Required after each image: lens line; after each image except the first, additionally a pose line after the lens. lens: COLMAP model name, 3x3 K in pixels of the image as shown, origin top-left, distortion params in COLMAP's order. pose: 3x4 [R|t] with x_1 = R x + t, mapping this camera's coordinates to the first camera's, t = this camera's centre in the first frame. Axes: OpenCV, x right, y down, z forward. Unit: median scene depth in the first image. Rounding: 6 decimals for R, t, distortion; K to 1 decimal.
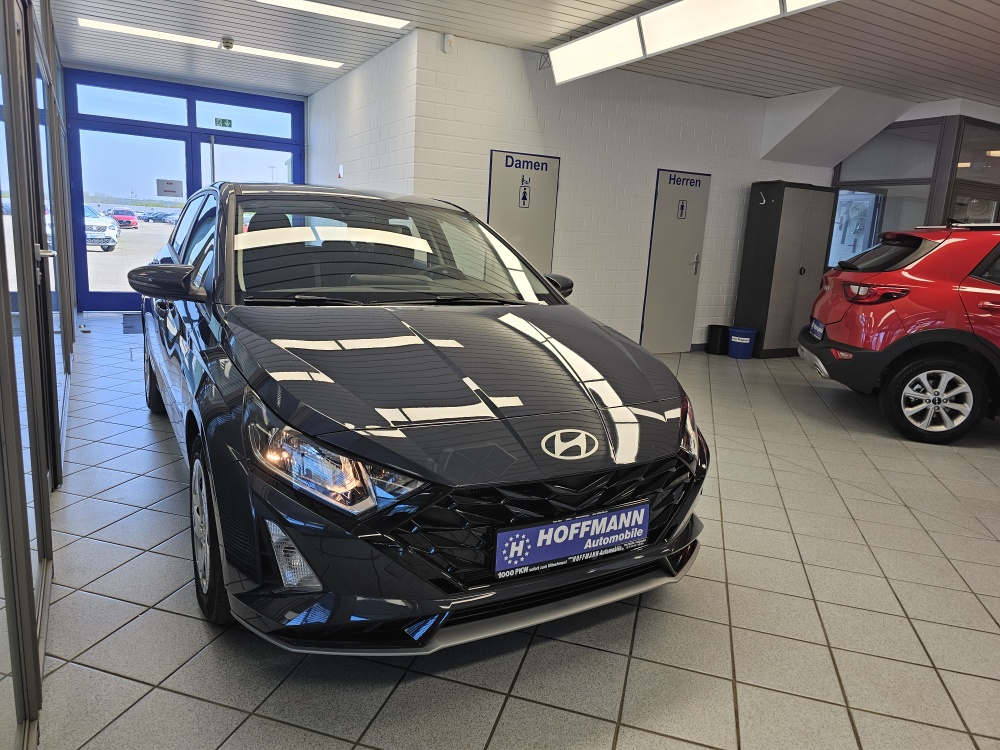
lens RADIAL K [[685.7, 0, 501.4], [0, 685.7, 368.1], [0, 0, 1]] dist [0.055631, -0.059077]
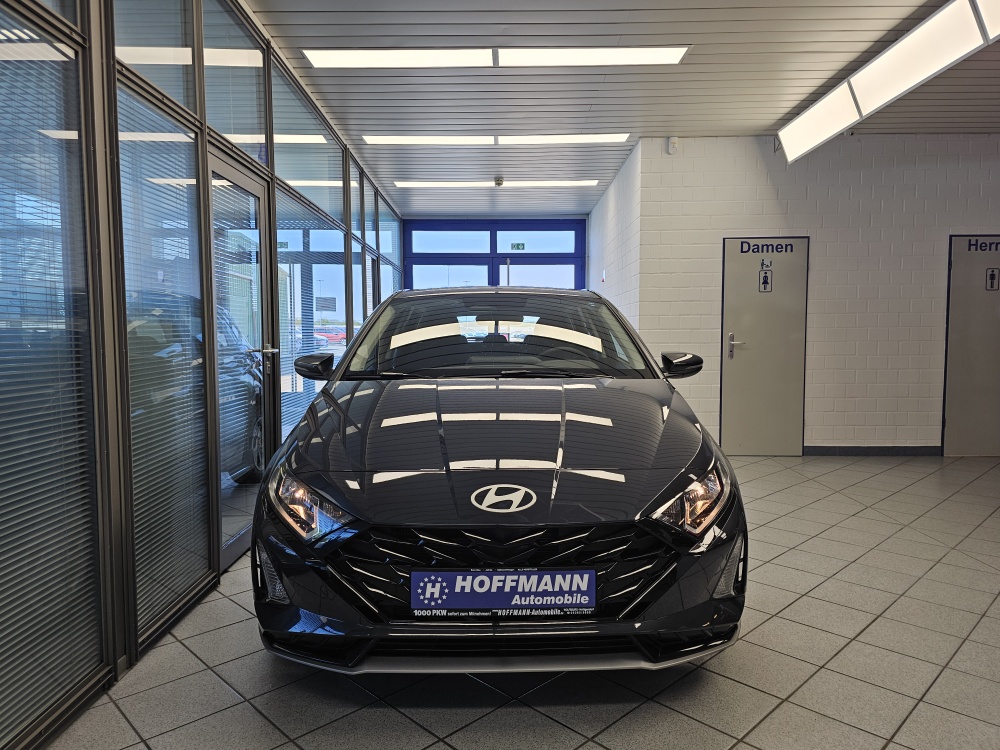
lens RADIAL K [[688.0, 0, 500.0], [0, 688.0, 375.0], [0, 0, 1]] dist [0.048564, -0.061826]
pose [[0.871145, -0.028358, -0.490206, 0.588396], [-0.041674, 0.990459, -0.131355, 0.060634], [0.489254, 0.134858, 0.861652, 0.068632]]
